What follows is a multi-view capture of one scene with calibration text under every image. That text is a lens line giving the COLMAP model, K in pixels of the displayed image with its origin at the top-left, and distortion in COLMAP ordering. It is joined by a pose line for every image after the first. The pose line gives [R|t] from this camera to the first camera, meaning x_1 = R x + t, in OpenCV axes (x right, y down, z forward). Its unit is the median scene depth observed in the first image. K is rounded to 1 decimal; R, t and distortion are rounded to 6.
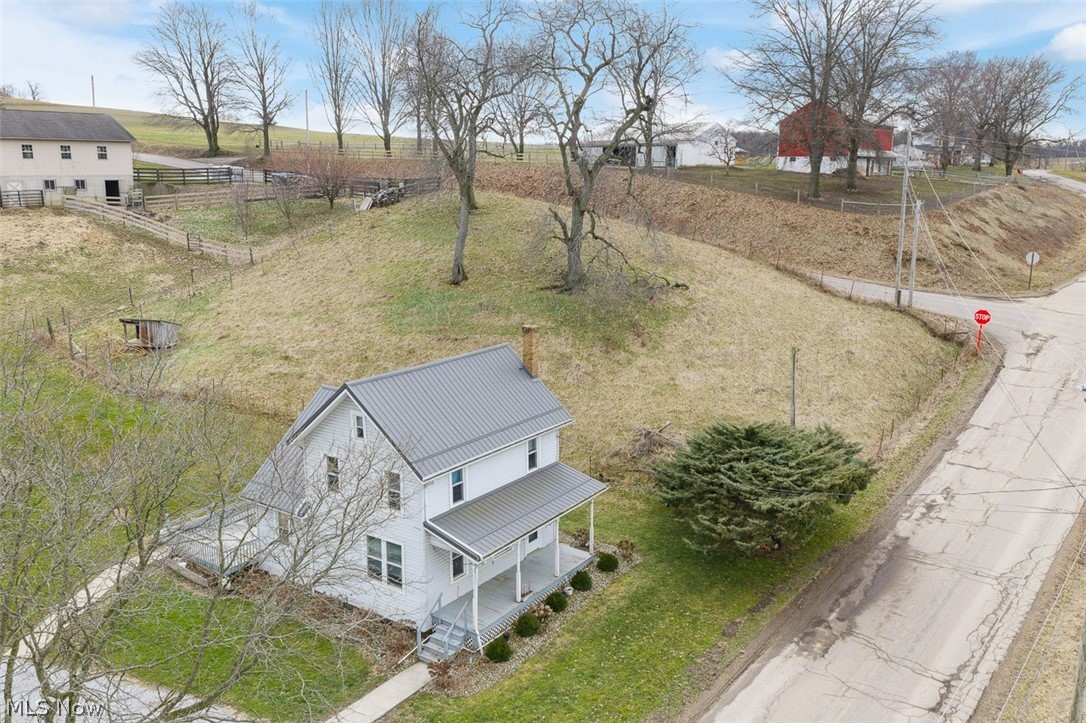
lens RADIAL K [[897.4, 0, 539.9], [0, 897.4, 370.1], [0, 0, 1]] dist [0.010841, -0.026460]
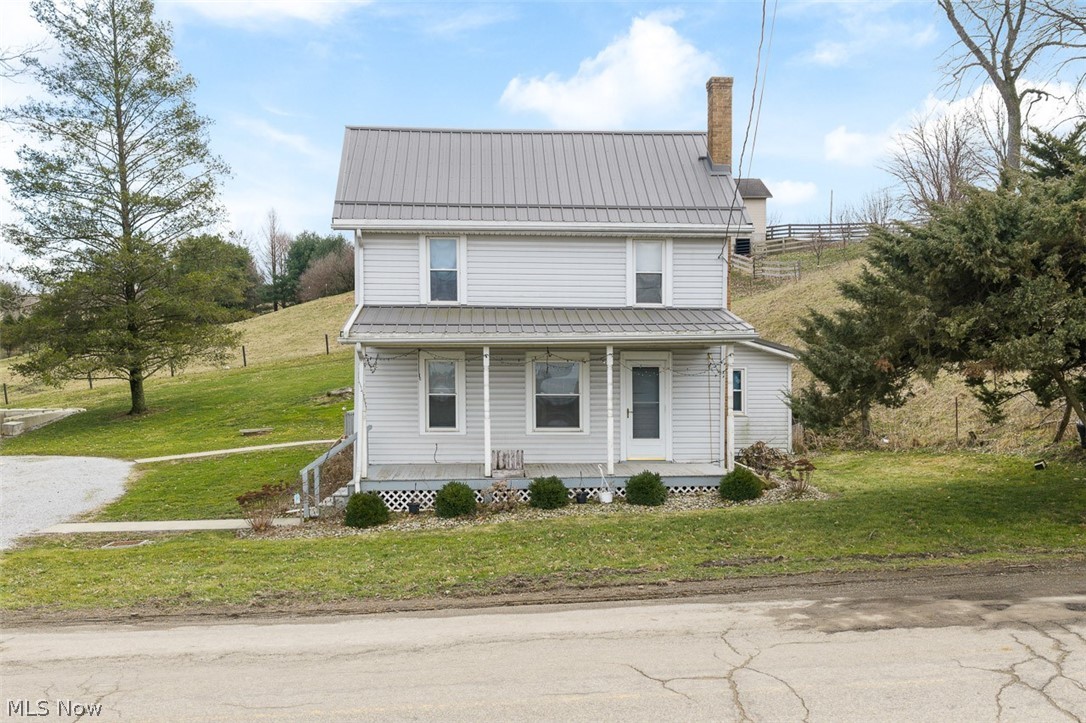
lens RADIAL K [[897.4, 0, 525.7], [0, 897.4, 435.4], [0, 0, 1]] dist [0.010841, -0.026460]
pose [[0.612669, 0.053197, -0.788548, 0.427206], [-0.163674, 0.984643, -0.060742, 0.259413], [0.773206, 0.166279, 0.611967, 0.661107]]
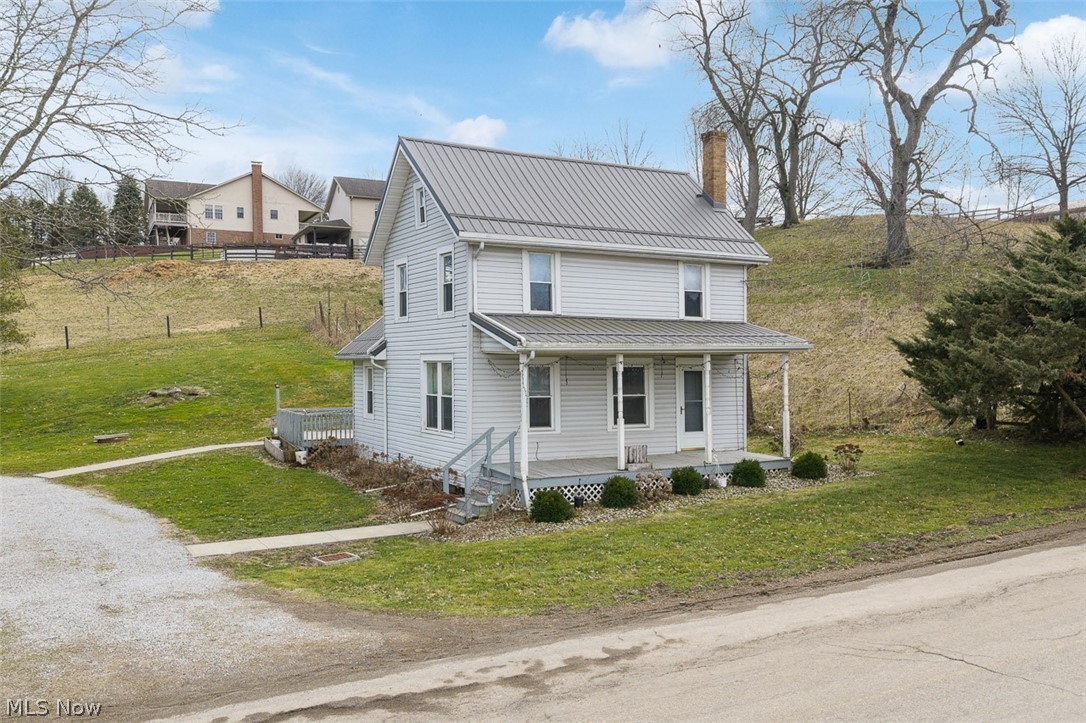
lens RADIAL K [[897.4, 0, 516.6], [0, 897.4, 377.0], [0, 0, 1]] dist [0.010841, -0.026460]
pose [[0.886850, 0.004781, -0.462033, 0.199150], [-0.094893, 0.980516, -0.171996, 0.305105], [0.452208, 0.196379, 0.870025, 0.401842]]
